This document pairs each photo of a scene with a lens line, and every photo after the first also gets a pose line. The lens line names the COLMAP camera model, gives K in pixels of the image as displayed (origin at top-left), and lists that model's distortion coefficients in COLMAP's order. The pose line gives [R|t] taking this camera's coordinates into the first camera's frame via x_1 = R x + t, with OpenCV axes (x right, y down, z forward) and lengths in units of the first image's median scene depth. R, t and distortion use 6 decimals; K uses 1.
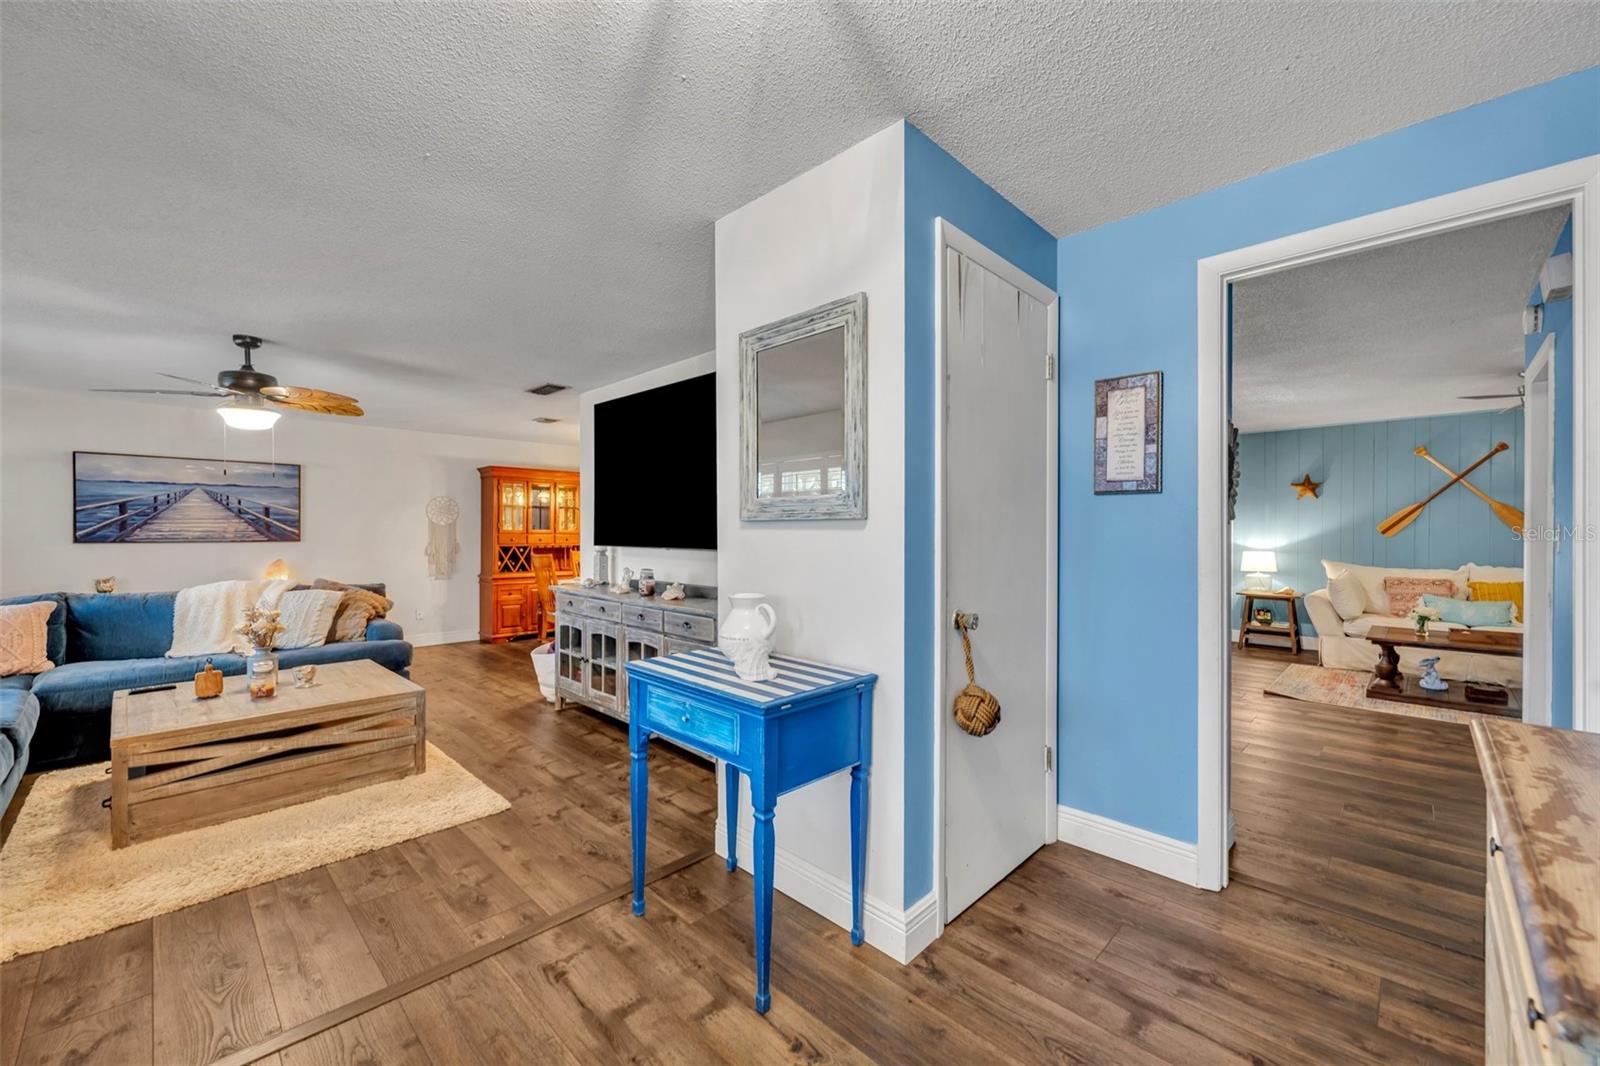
lens RADIAL K [[639.7, 0, 799.7], [0, 639.7, 531.8], [0, 0, 1]] dist [-0.004270, 0.000636]
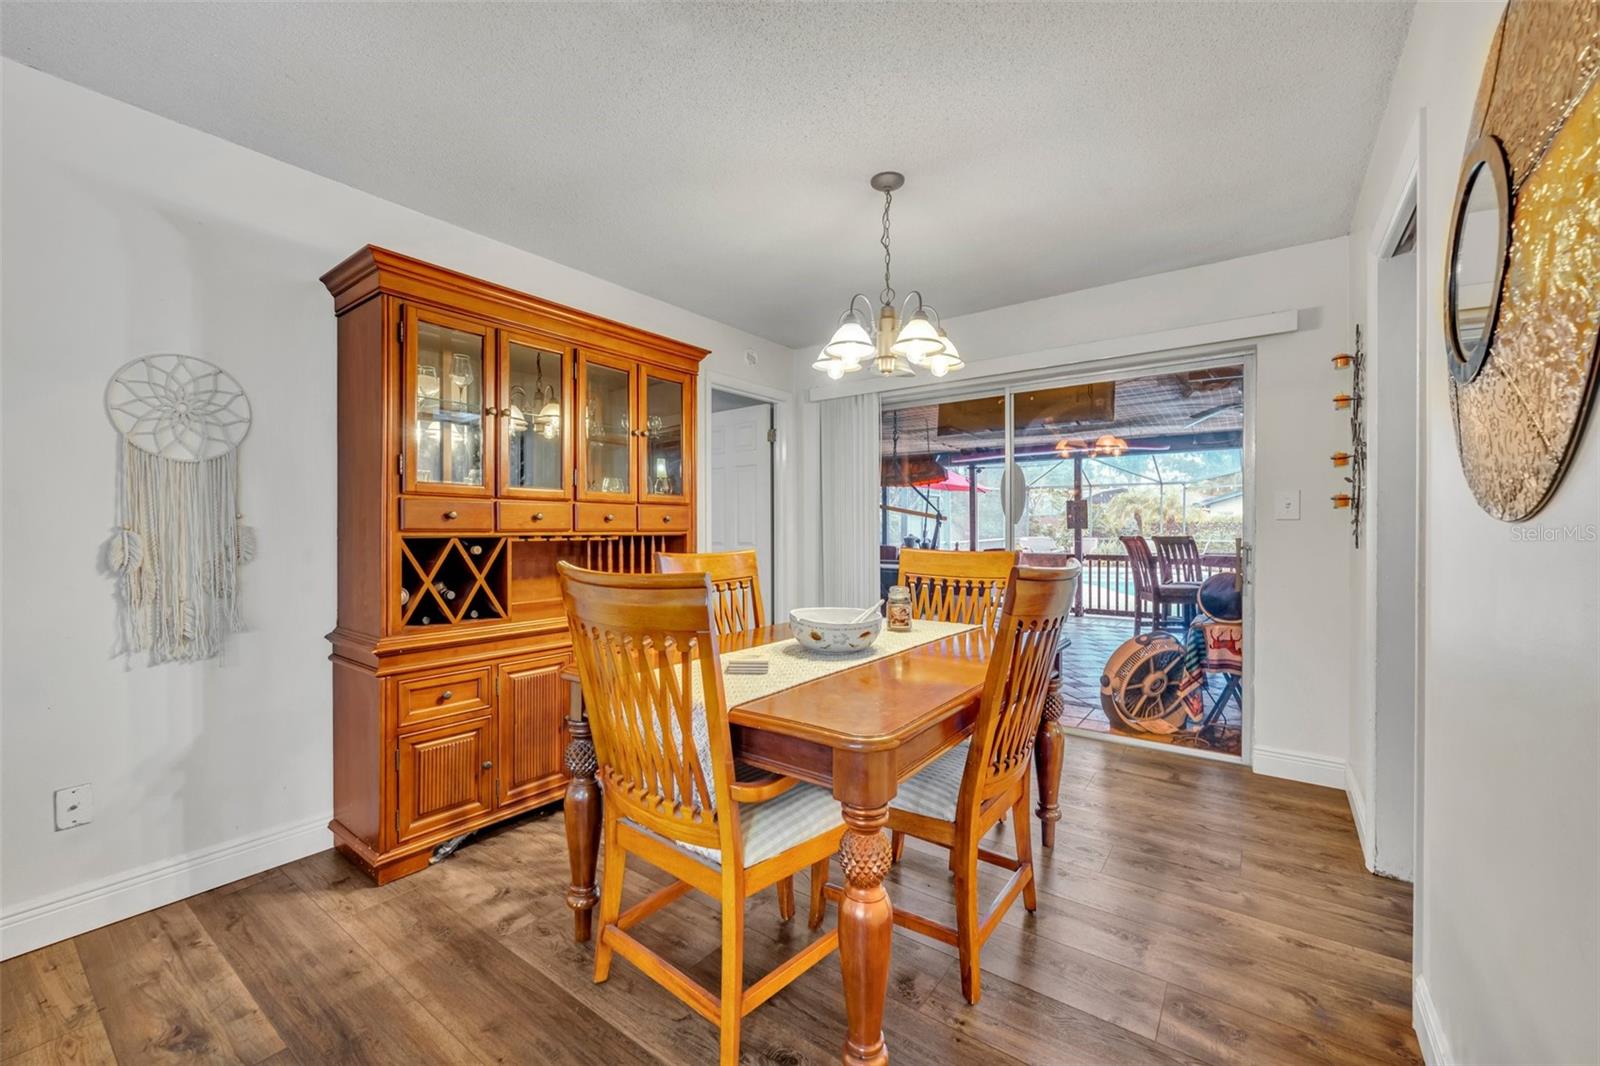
lens RADIAL K [[639.7, 0, 793.4], [0, 639.7, 529.4], [0, 0, 1]] dist [-0.004270, 0.000636]
pose [[0.991279, -0.001394, 0.131771, -0.456062], [0.000755, 0.999988, 0.004899, 0.024161], [-0.131776, -0.004757, 0.991268, 0.945867]]
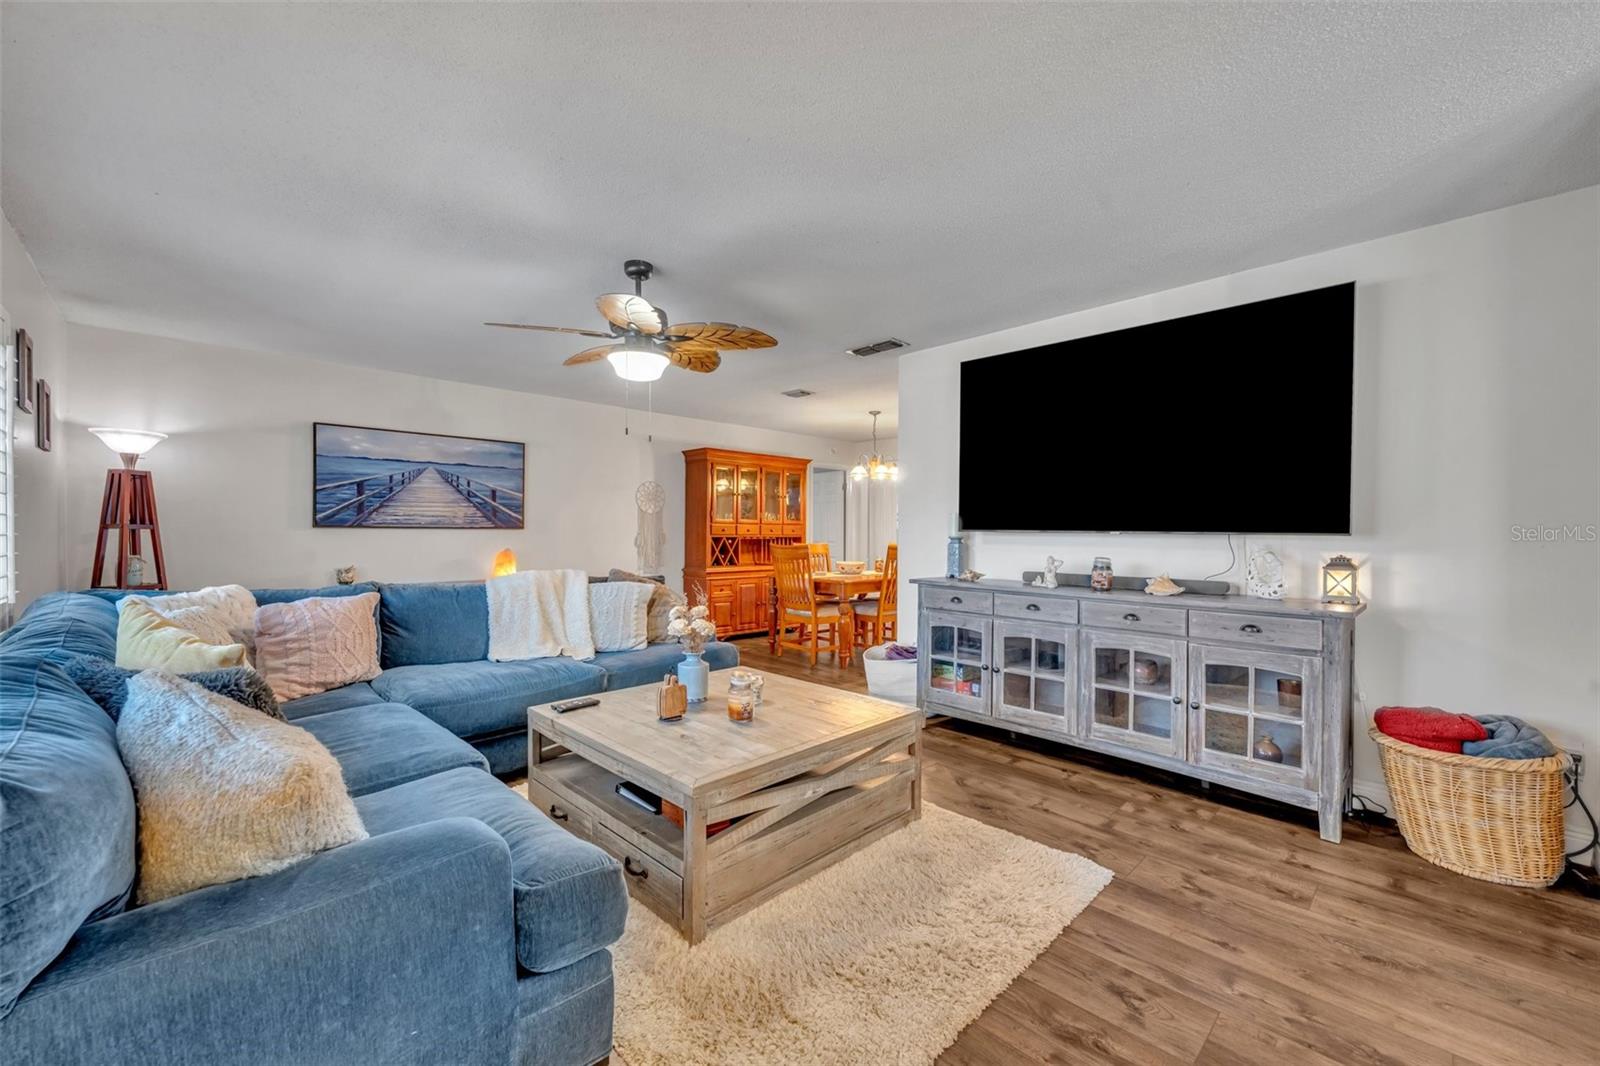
lens RADIAL K [[639.7, 0, 794.7], [0, 639.7, 532.8], [0, 0, 1]] dist [-0.004270, 0.000636]
pose [[0.999607, 0.004990, -0.027583, -0.450492], [-0.004965, 0.999987, 0.001001, 0.020891], [0.027588, -0.000864, 0.999619, 0.140185]]
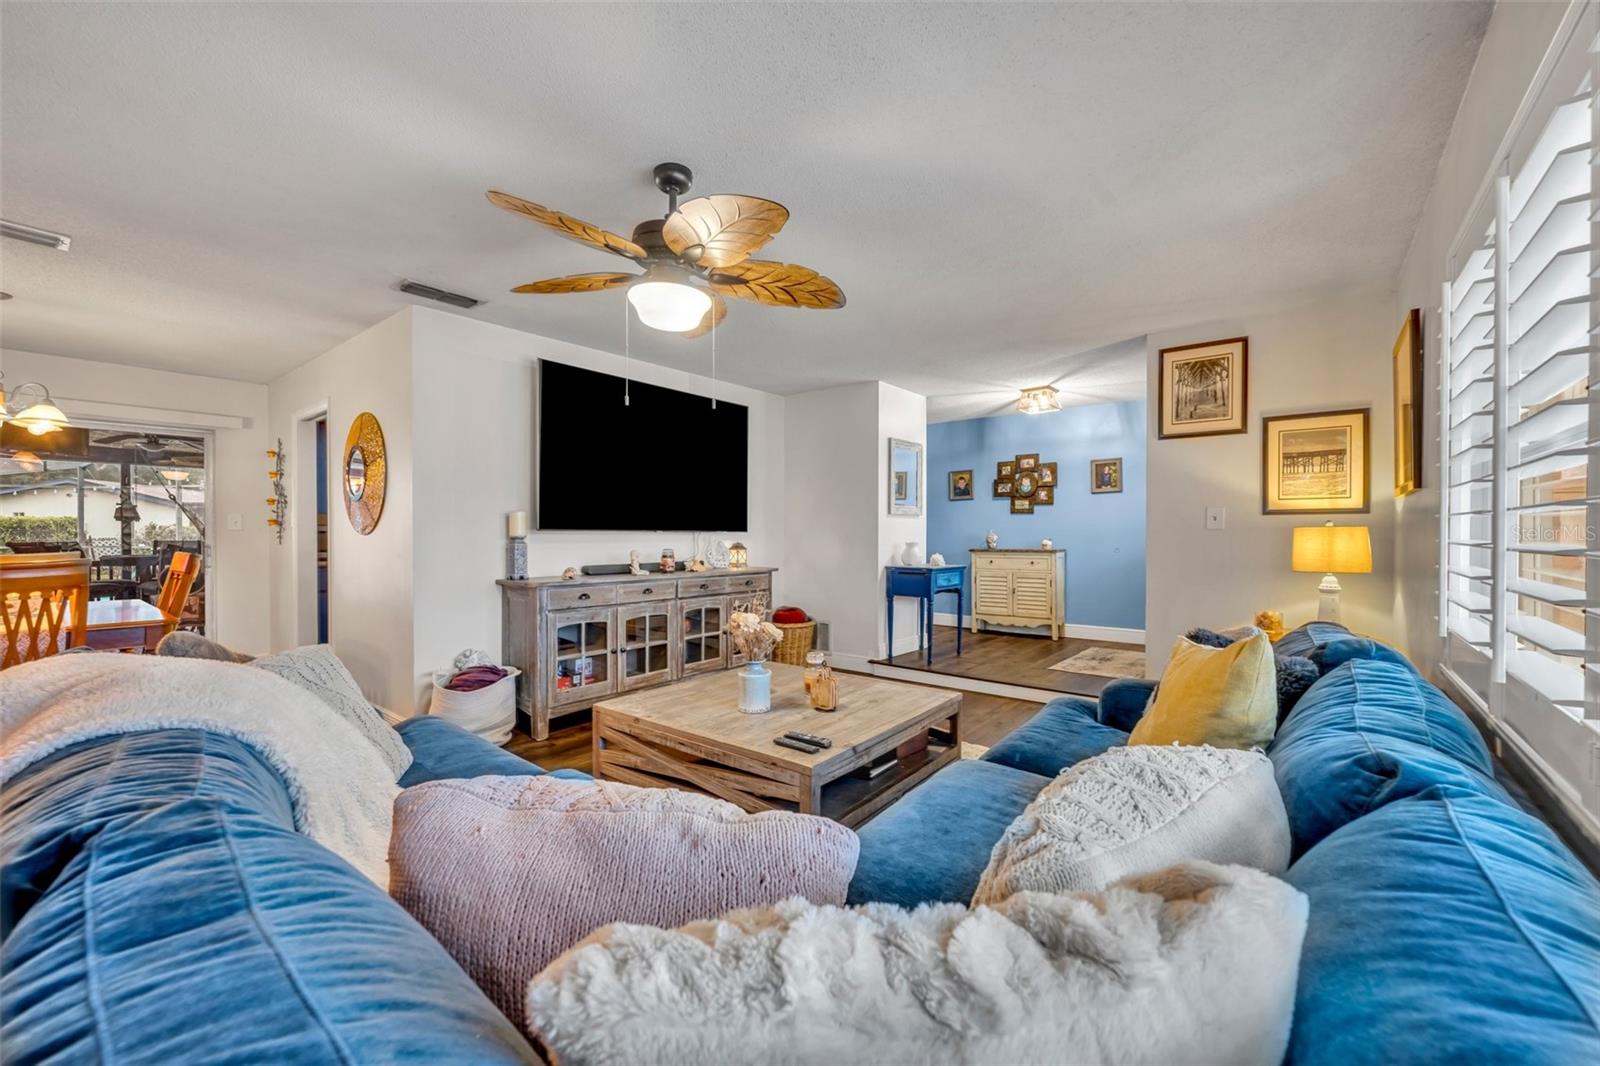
lens RADIAL K [[639.7, 0, 799.6], [0, 639.7, 532.8], [0, 0, 1]] dist [-0.004270, 0.000636]
pose [[-0.096856, -0.004783, 0.995287, -1.029708], [-0.000774, 0.999989, 0.004730, 0.017553], [-0.995298, -0.000312, -0.096859, 0.657296]]
